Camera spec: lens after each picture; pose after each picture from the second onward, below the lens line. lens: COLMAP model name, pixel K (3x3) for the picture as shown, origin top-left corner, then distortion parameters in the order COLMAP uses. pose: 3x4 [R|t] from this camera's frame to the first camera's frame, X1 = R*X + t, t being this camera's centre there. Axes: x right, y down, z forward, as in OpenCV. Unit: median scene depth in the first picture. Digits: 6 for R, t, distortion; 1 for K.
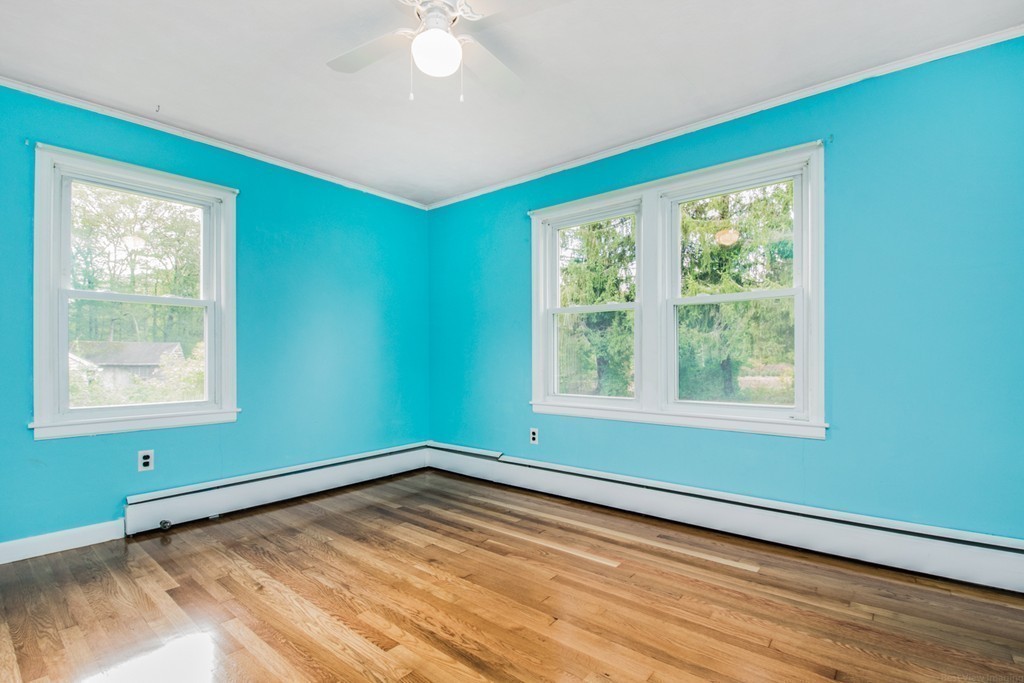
lens RADIAL K [[471.0, 0, 527.2], [0, 471.0, 354.6], [0, 0, 1]] dist [-0.001808, -0.001185]
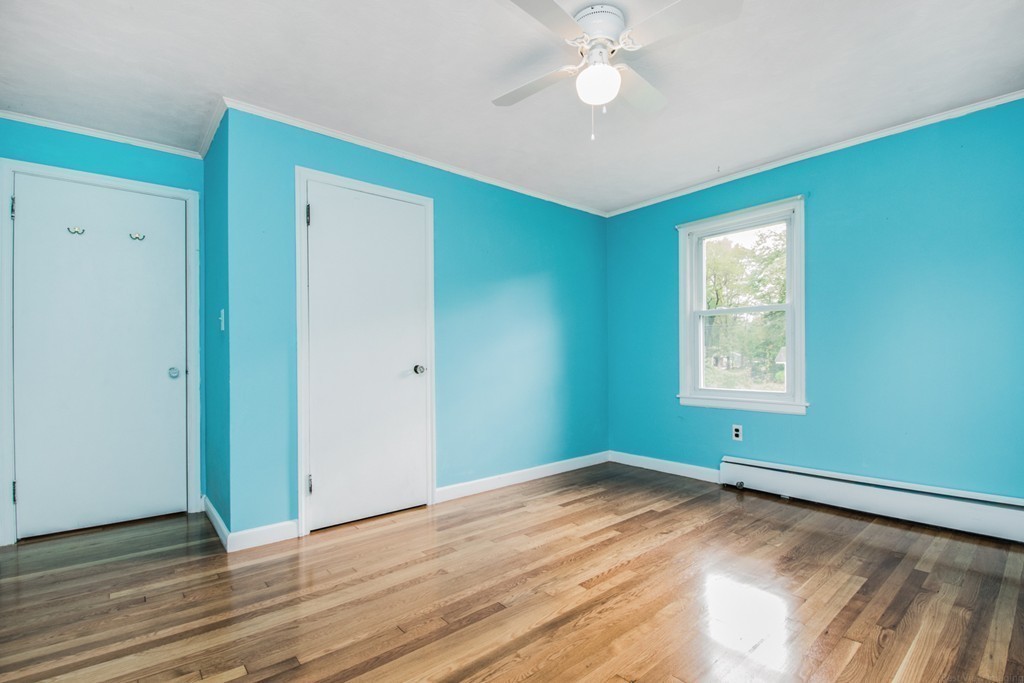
lens RADIAL K [[471.0, 0, 527.2], [0, 471.0, 354.6], [0, 0, 1]] dist [-0.001808, -0.001185]
pose [[-0.179736, -0.005259, -0.983701, 0.610700], [0.015551, 0.999846, -0.008187, 0.007452], [0.983592, -0.016769, -0.179627, 0.680427]]
